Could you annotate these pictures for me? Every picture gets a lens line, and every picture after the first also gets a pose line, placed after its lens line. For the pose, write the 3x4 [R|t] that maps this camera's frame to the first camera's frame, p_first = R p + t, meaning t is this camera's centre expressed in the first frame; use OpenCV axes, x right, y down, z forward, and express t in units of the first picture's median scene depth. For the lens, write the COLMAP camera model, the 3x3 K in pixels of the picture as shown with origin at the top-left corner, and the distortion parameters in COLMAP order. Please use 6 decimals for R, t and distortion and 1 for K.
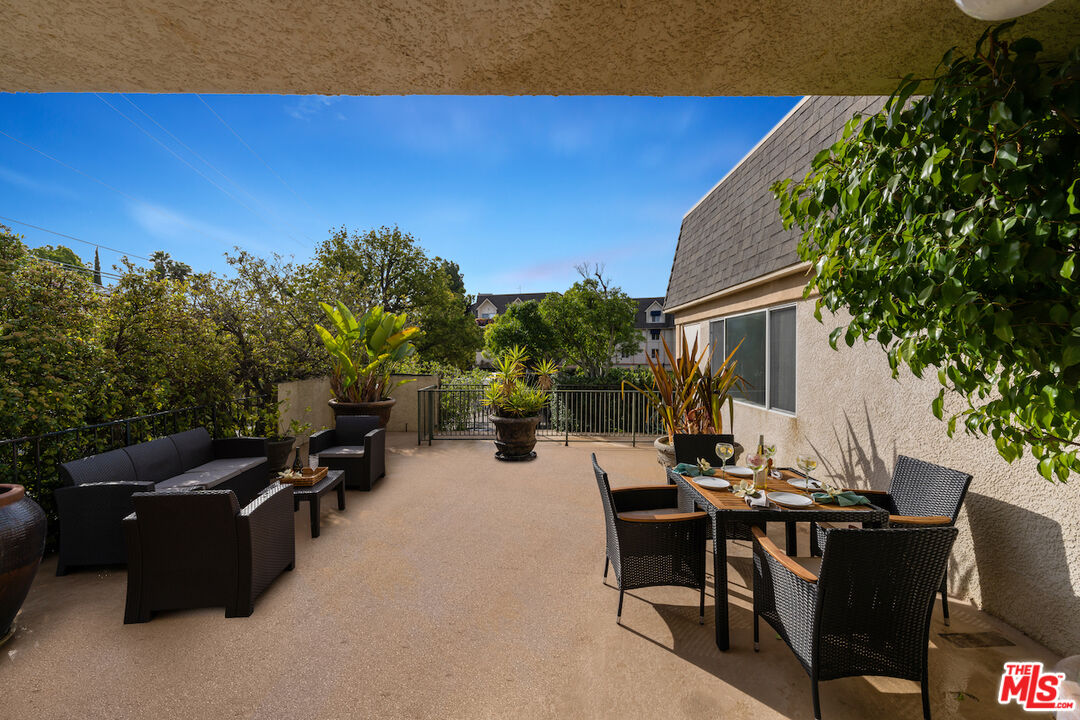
lens RADIAL K [[457.2, 0, 543.1], [0, 457.2, 349.8], [0, 0, 1]] dist [0.000981, 0.000095]
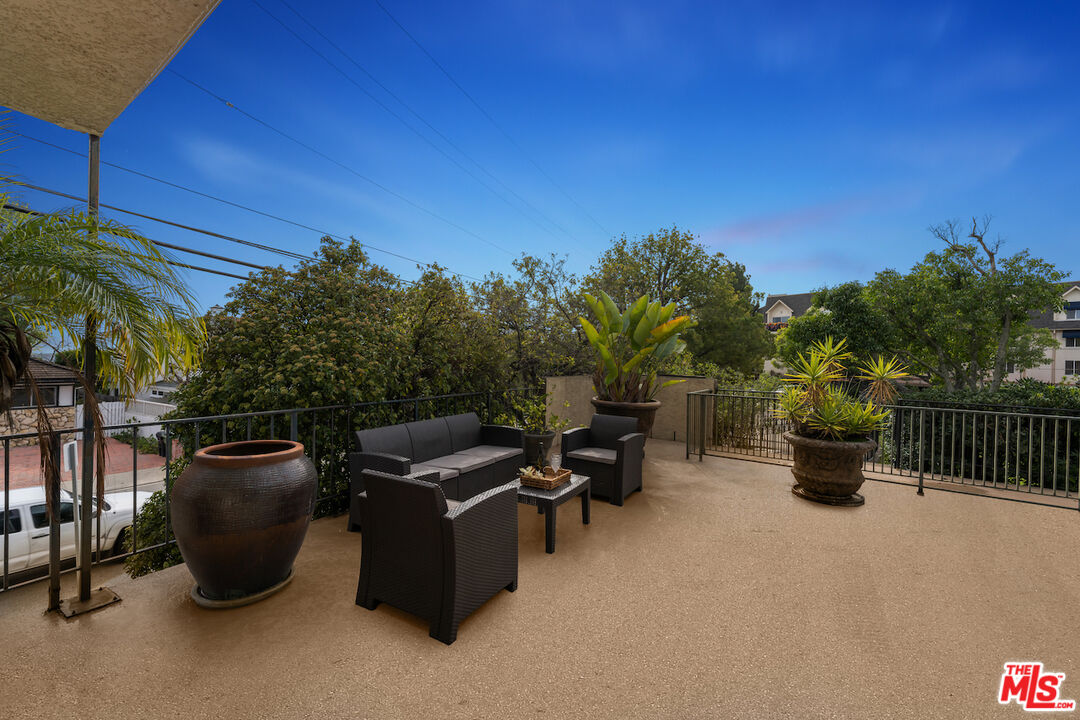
lens RADIAL K [[444.1, 0, 540.0], [0, 444.1, 360.0], [0, 0, 1]] dist [0.001715, 0.000033]
pose [[0.818318, 0.017176, -0.574509, -0.029223], [-0.019462, 0.999808, 0.002170, 0.031598], [0.574436, 0.009405, 0.818495, 0.182210]]
